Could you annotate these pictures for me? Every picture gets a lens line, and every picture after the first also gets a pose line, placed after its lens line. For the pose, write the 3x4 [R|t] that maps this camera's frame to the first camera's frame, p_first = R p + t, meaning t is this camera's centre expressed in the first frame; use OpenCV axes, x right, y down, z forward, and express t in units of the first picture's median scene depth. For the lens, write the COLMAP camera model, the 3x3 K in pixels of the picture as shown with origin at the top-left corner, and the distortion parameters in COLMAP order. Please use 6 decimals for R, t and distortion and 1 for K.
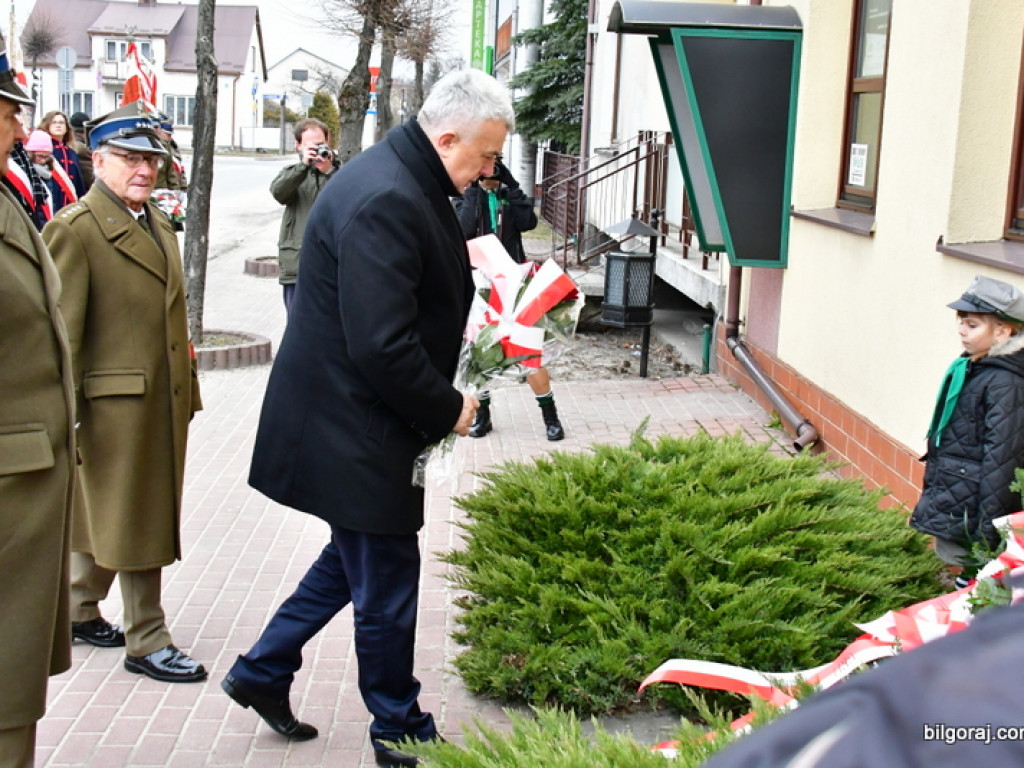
lens RADIAL K [[1501.3, 0, 509.3], [0, 1501.3, 394.5], [0, 0, 1]] dist [0.005287, 0.000000]
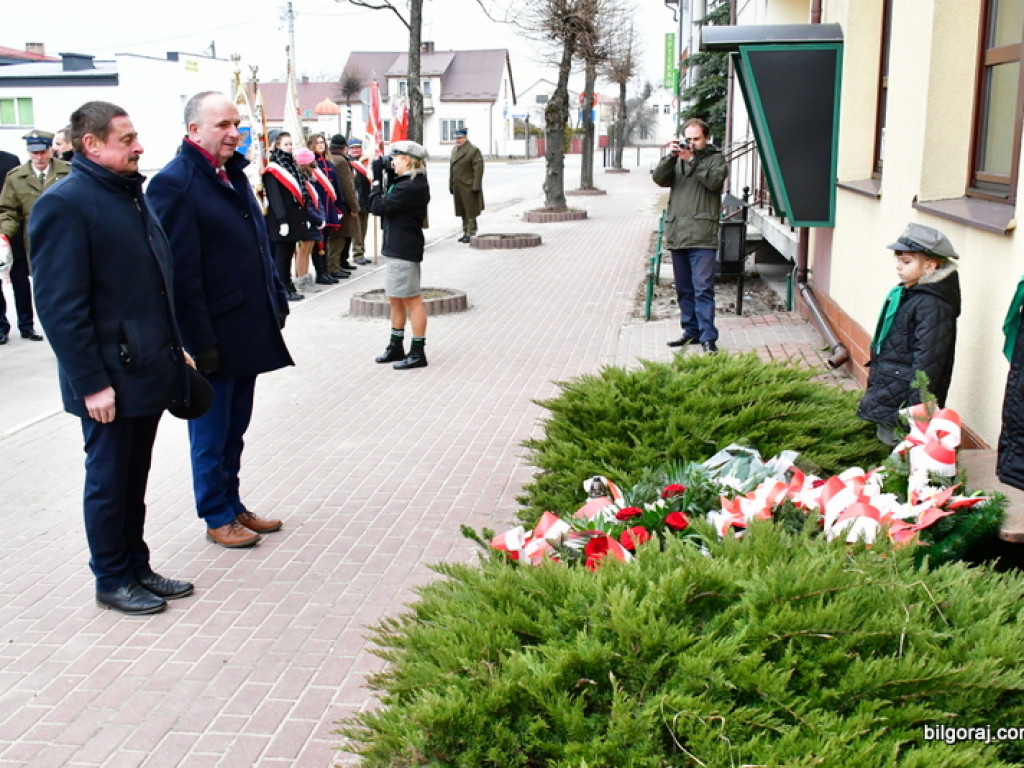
lens RADIAL K [[1131.9, 0, 513.1], [0, 1131.9, 378.9], [0, 0, 1]] dist [-0.019326, 0.000000]
pose [[0.985063, -0.011513, -0.171807, 0.068657], [0.017643, 0.999260, 0.034193, 0.007676], [0.171286, -0.036714, 0.984537, -0.010653]]
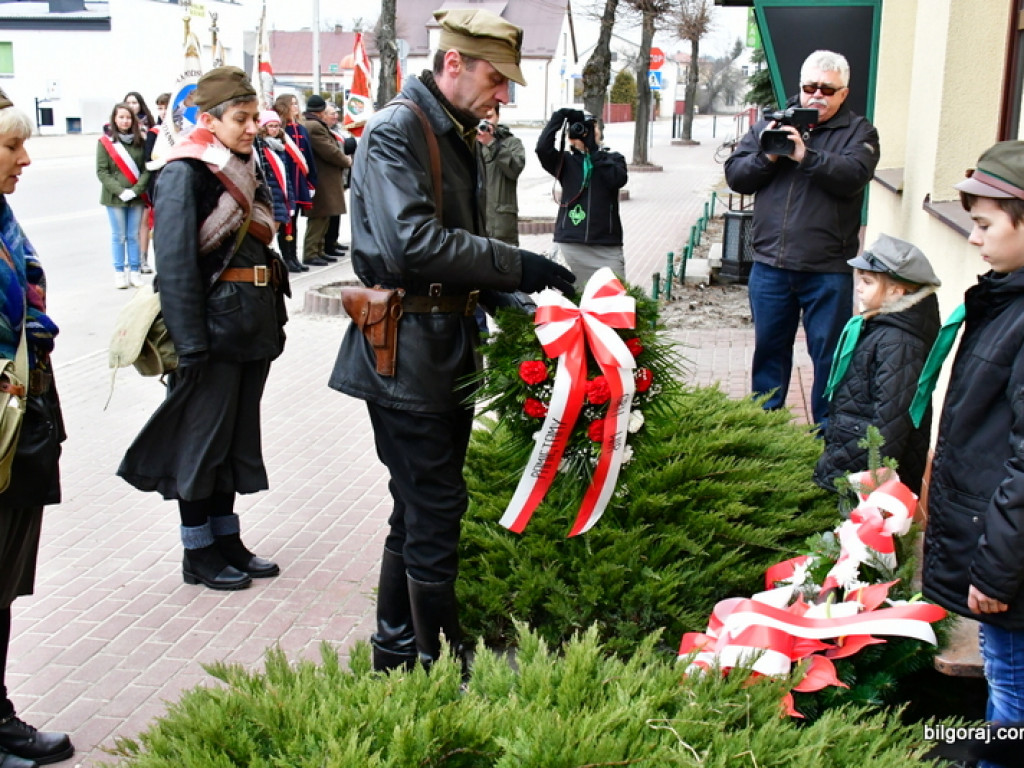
lens RADIAL K [[1305.3, 0, 513.5], [0, 1305.3, 378.5], [0, 0, 1]] dist [0.000378, 0.000000]
pose [[0.976281, 0.019735, -0.215606, 0.126787], [-0.012625, 0.999332, 0.034306, -0.004515], [0.216139, -0.030770, 0.975878, 0.045320]]
